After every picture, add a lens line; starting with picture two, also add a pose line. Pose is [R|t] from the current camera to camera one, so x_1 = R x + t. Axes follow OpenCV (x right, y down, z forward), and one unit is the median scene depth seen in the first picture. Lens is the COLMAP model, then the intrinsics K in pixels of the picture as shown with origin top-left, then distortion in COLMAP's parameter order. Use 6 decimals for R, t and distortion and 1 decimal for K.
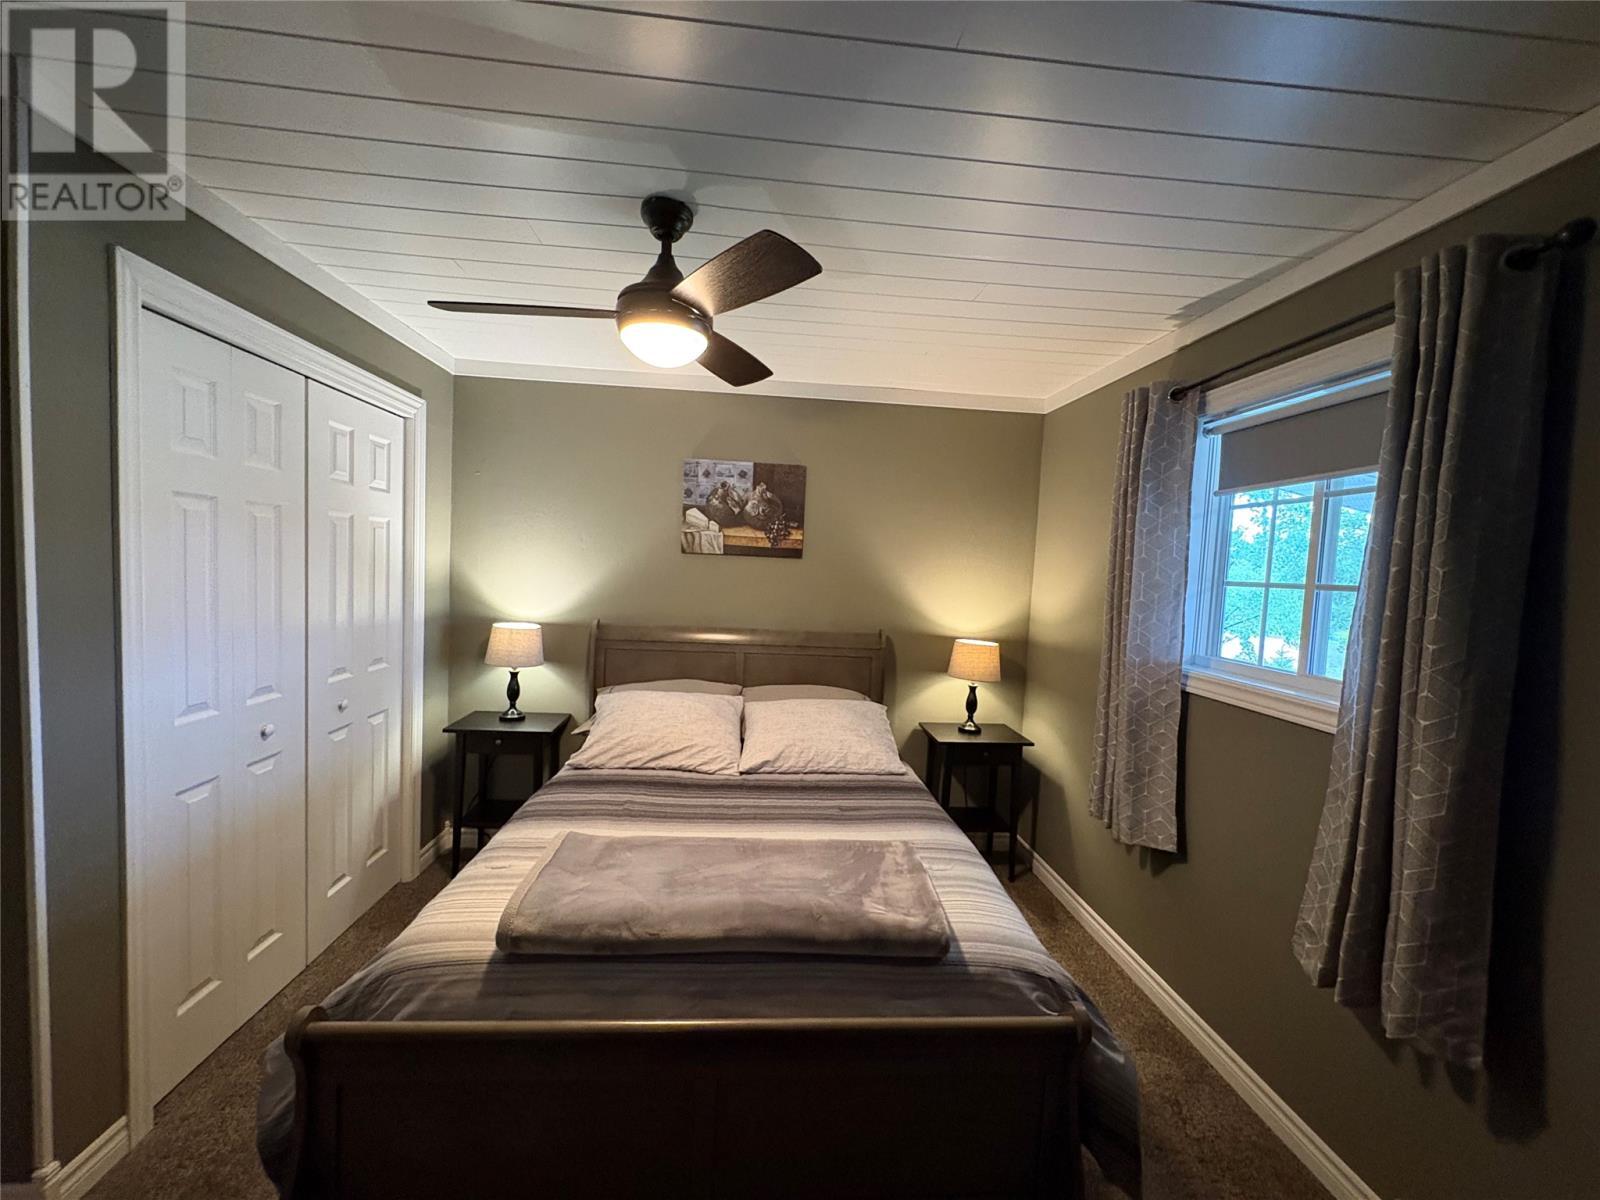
lens RADIAL K [[639.0, 0, 800.0], [0, 639.0, 600.0], [0, 0, 1]] dist [0.000905, 0.000595]
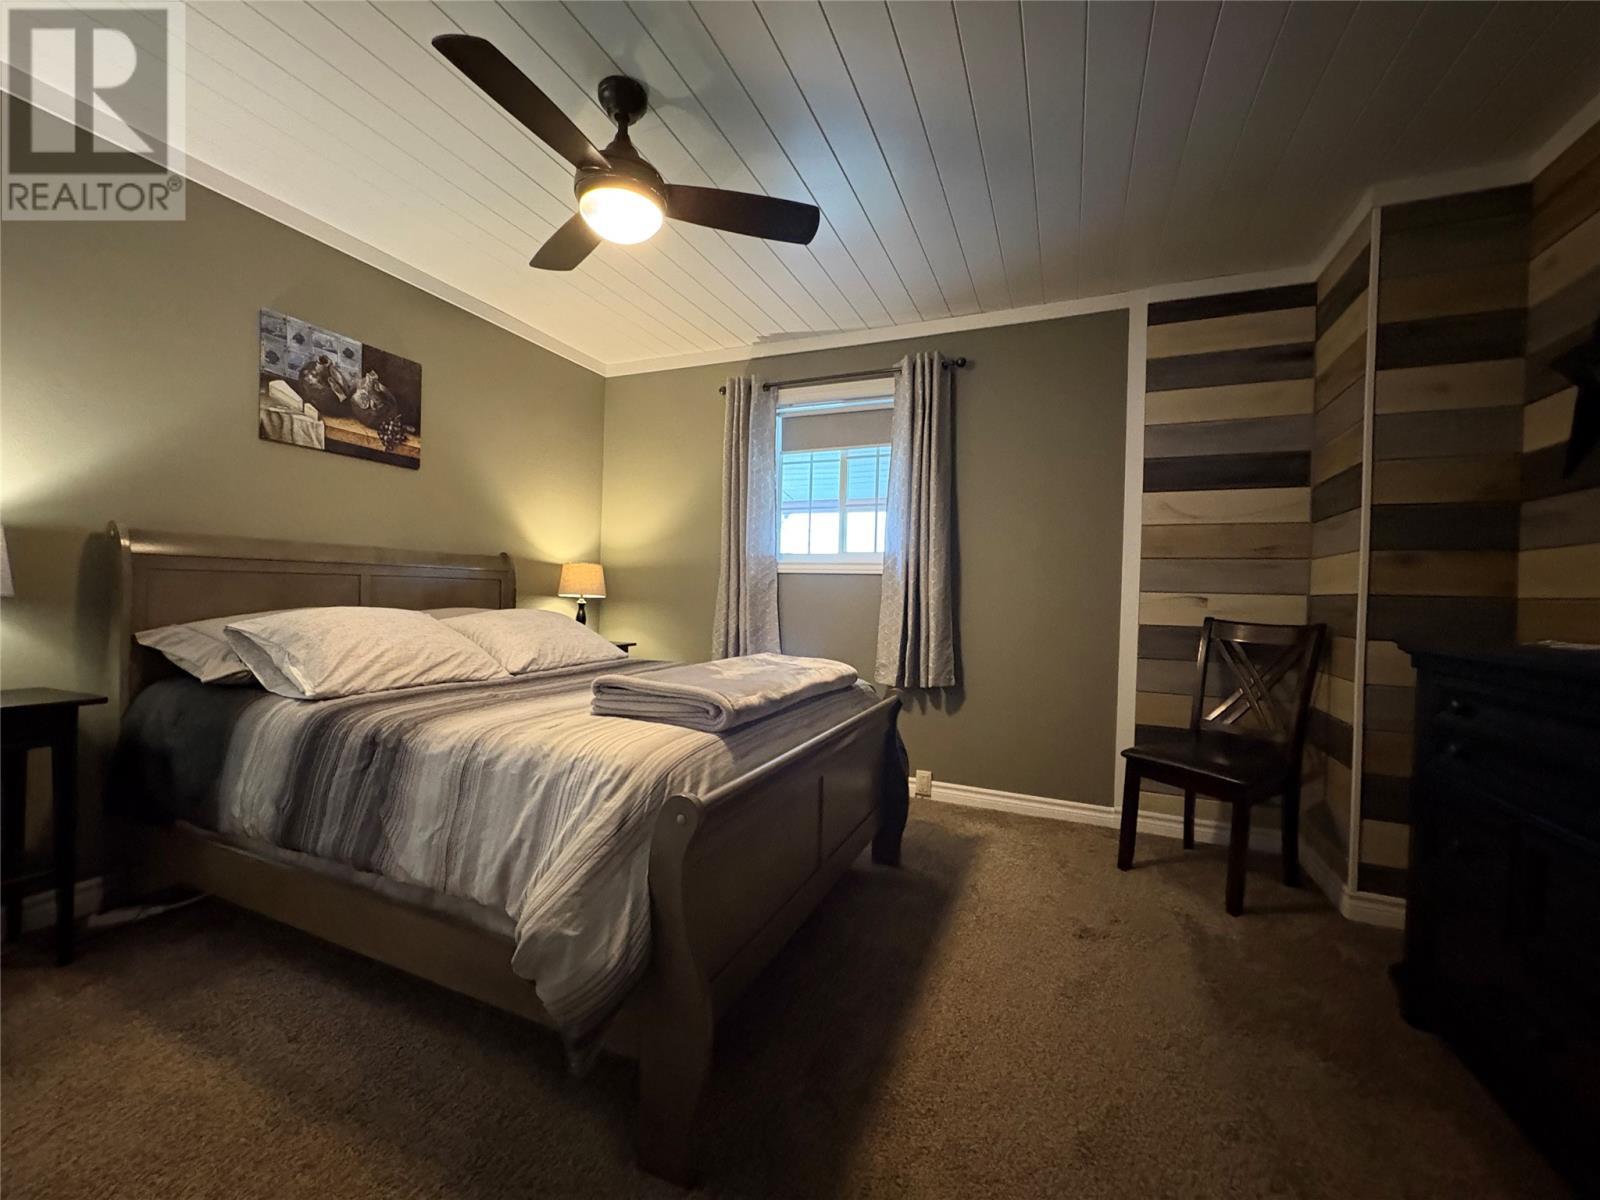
lens RADIAL K [[639.0, 0, 800.0], [0, 639.0, 600.0], [0, 0, 1]] dist [0.000905, 0.000595]
pose [[0.463085, -0.044634, 0.885190, -0.551753], [0.046914, 0.998566, 0.025808, 0.117876], [-0.885072, 0.029576, 0.464514, 0.136232]]
